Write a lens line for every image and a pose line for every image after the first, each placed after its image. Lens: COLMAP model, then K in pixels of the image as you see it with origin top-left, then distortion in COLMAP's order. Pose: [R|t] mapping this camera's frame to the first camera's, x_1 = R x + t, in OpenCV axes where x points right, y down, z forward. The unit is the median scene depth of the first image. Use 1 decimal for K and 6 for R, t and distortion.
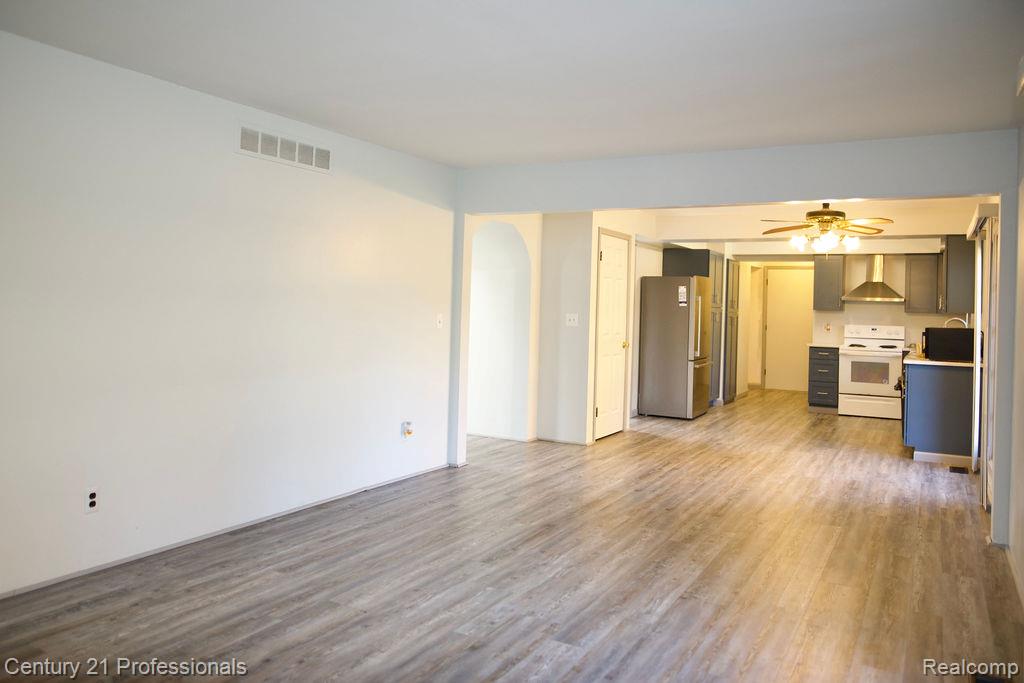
lens RADIAL K [[755.3, 0, 513.8], [0, 755.3, 334.7], [0, 0, 1]] dist [-0.025002, -0.001905]
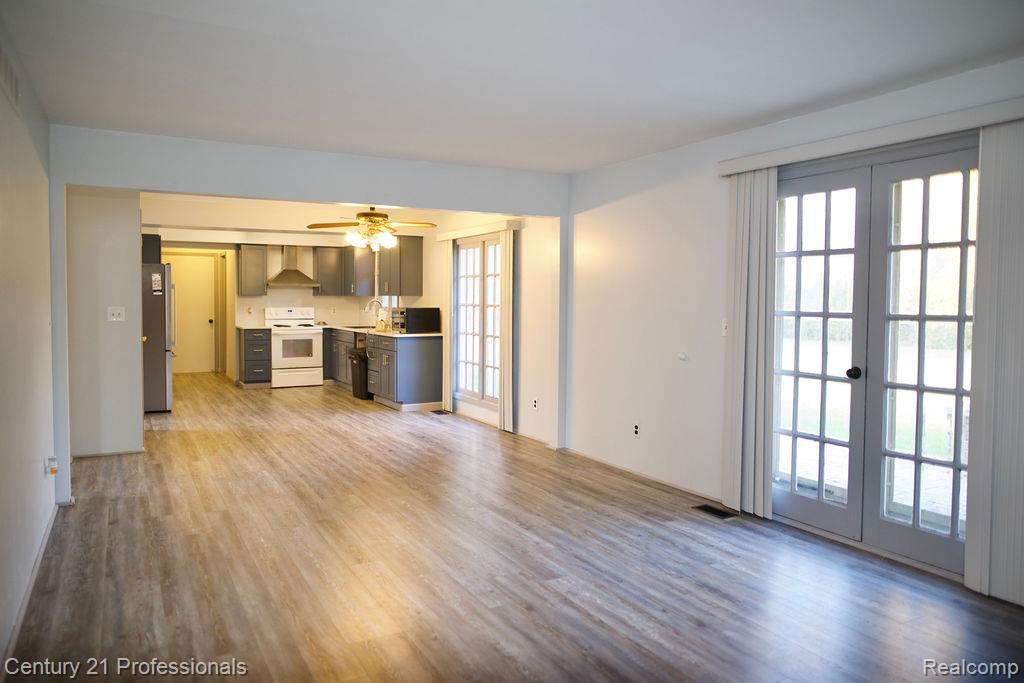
lens RADIAL K [[712.0, 0, 511.4], [0, 712.0, 342.1], [0, 0, 1]] dist [-0.033139, 0.003754]
pose [[0.537296, -0.074667, 0.840082, -0.666773], [0.041420, 0.997208, 0.062141, -0.033528], [-0.842376, 0.001408, 0.538888, 0.325157]]
